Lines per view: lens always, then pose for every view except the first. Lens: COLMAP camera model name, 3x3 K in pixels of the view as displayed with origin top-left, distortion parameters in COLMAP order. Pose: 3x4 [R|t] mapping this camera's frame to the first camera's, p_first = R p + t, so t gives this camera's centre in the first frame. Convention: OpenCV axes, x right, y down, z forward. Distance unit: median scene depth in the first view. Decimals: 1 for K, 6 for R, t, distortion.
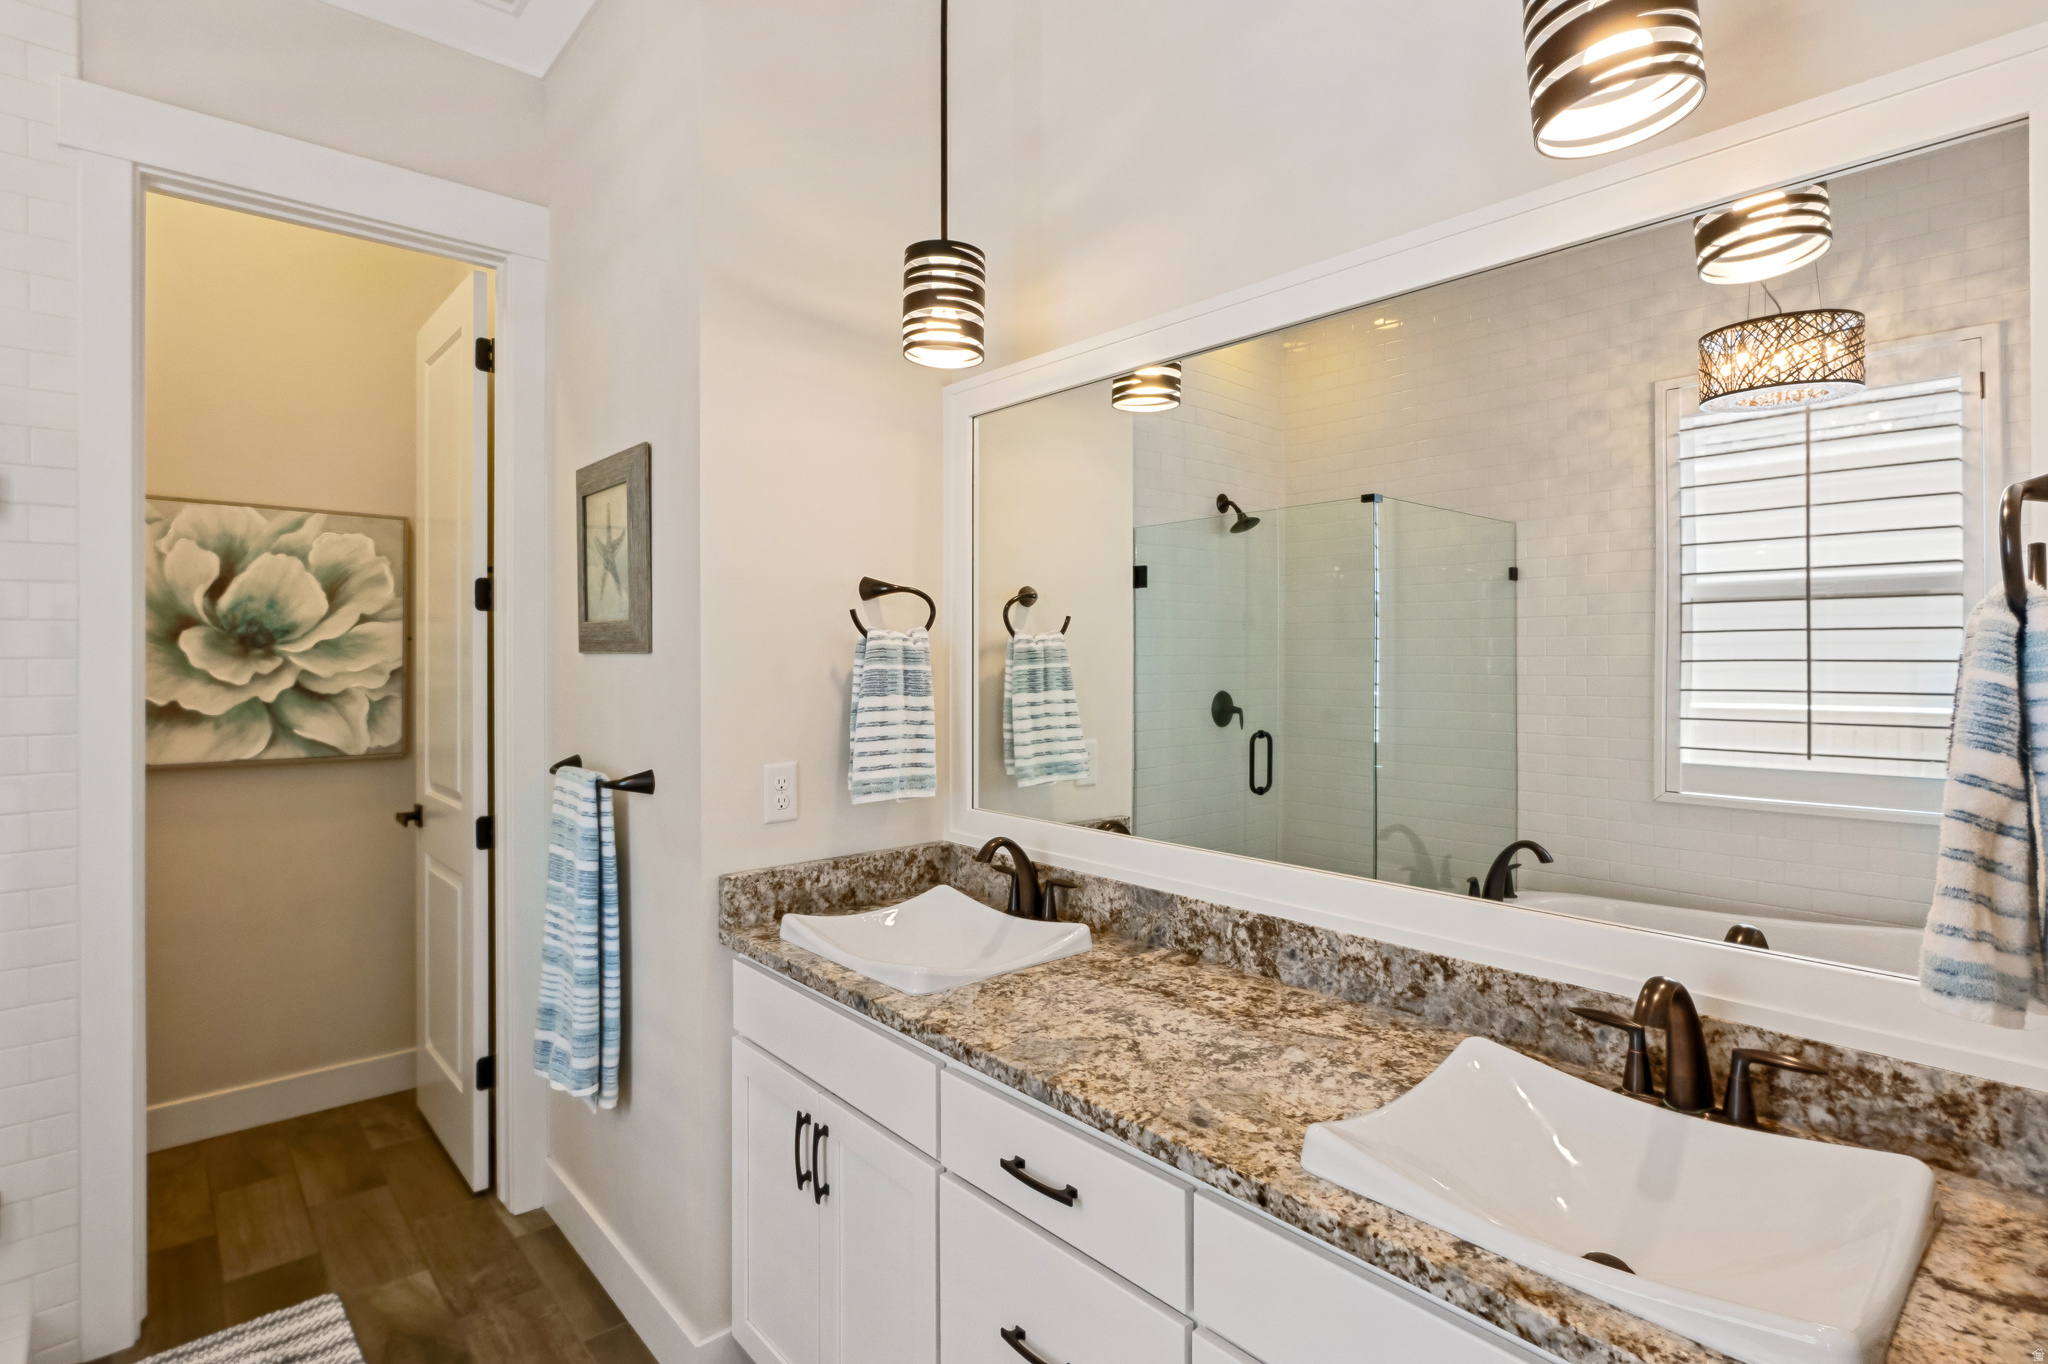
lens RADIAL K [[1023.6, 0, 1033.6], [0, 1023.6, 655.7], [0, 0, 1]] dist [0.000424, 0.001331]
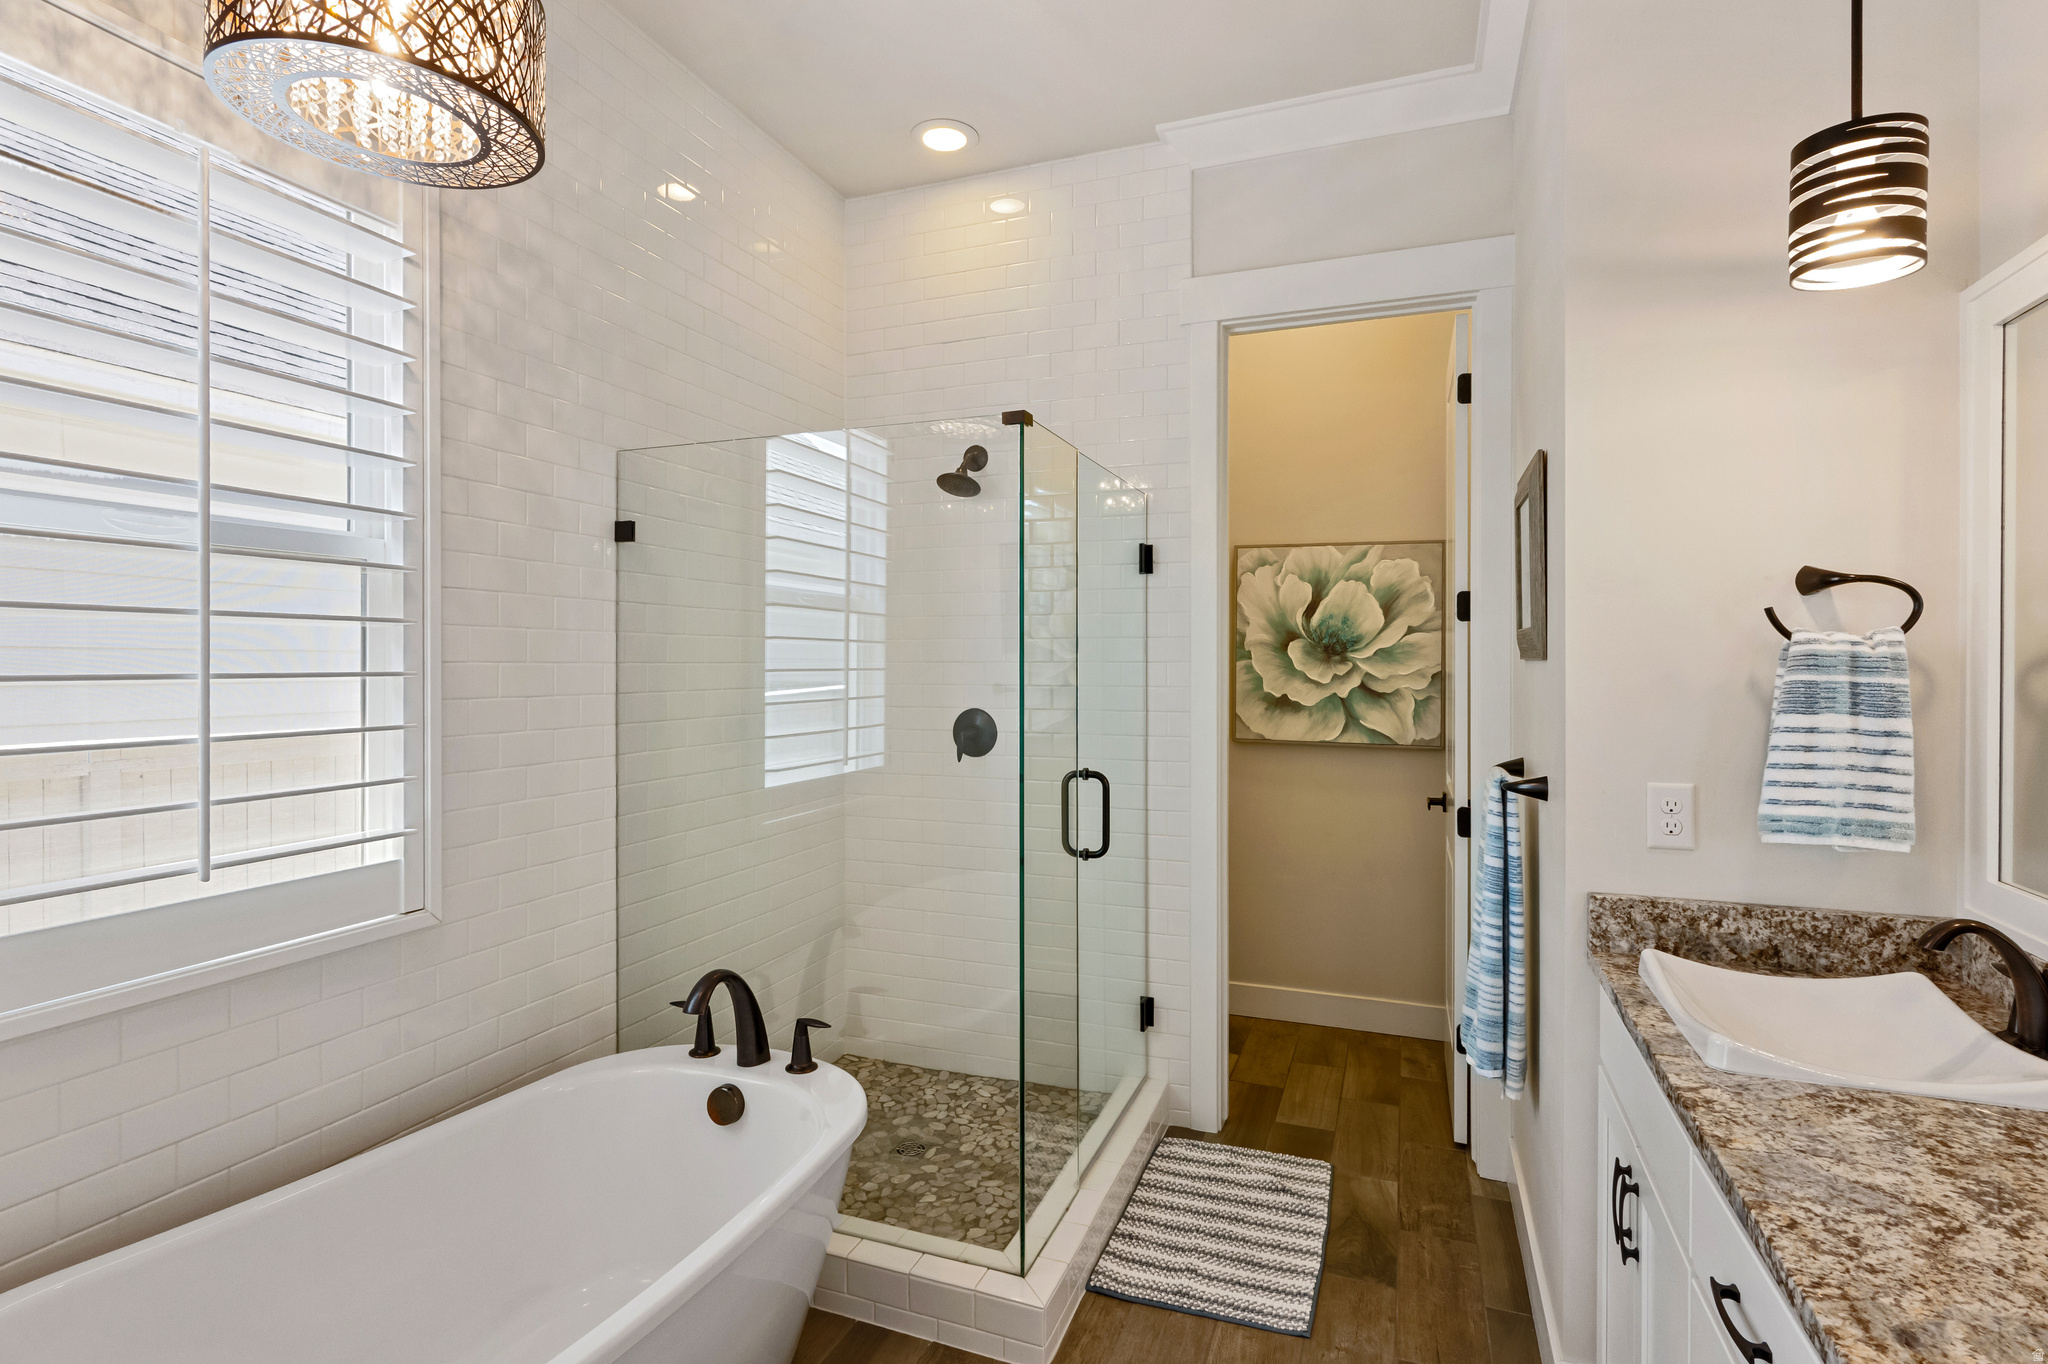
lens RADIAL K [[1023.6, 0, 1016.7], [0, 1023.6, 671.4], [0, 0, 1]] dist [0.000424, 0.001331]
pose [[0.456551, 0.012064, -0.889615, 0.275737], [-0.003493, 0.999925, 0.011767, -0.001180], [0.889690, -0.002265, 0.456559, 0.081161]]
